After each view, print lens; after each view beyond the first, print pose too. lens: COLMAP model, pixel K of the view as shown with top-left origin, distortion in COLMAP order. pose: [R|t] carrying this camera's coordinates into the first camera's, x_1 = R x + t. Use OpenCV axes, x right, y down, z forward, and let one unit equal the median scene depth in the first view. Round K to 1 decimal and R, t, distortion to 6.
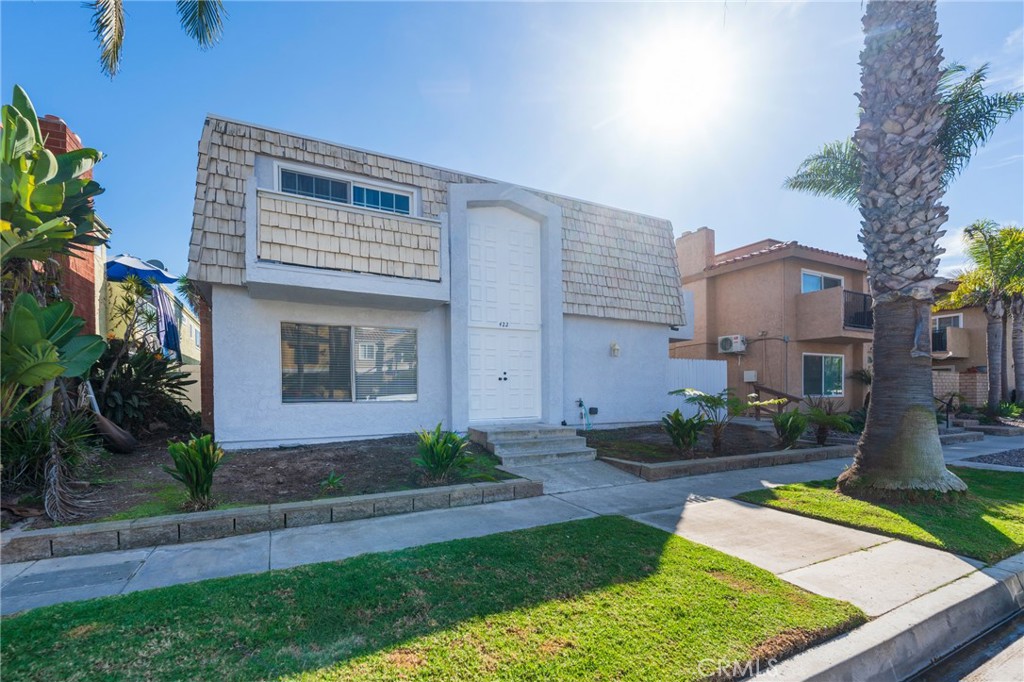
lens RADIAL K [[414.0, 0, 478.4], [0, 414.0, 389.4], [0, 0, 1]] dist [-0.000740, -0.000696]
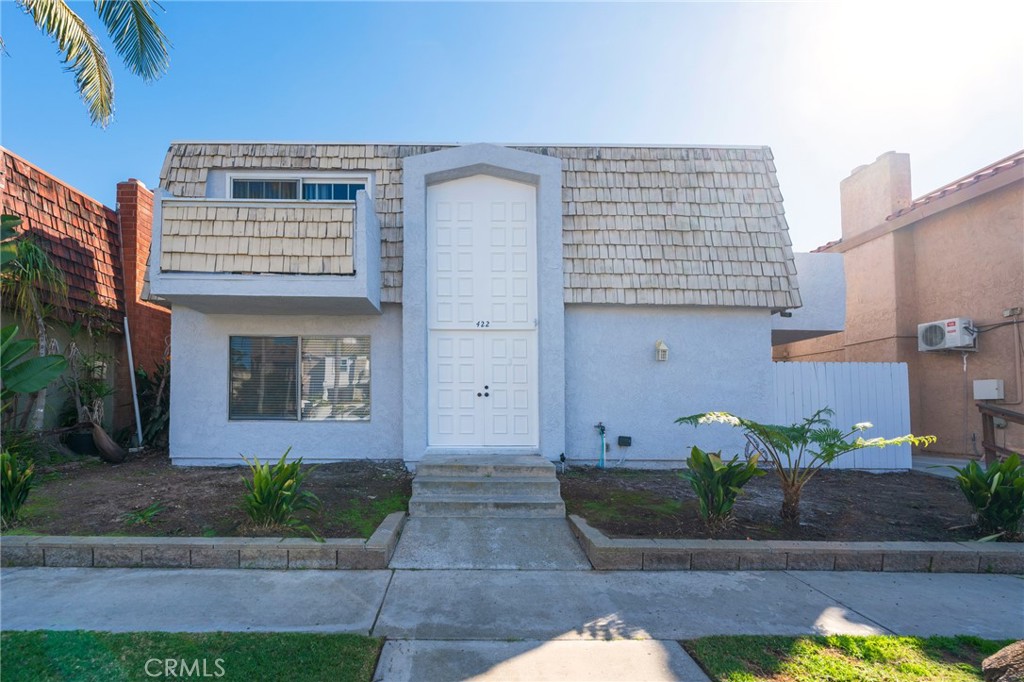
lens RADIAL K [[414.0, 0, 522.7], [0, 414.0, 389.8], [0, 0, 1]] dist [-0.000740, -0.000696]
pose [[0.914265, -0.006812, -0.405058, 0.512810], [-0.009604, 0.999213, -0.038481, -0.006469], [0.405002, 0.039072, 0.913481, 0.384844]]
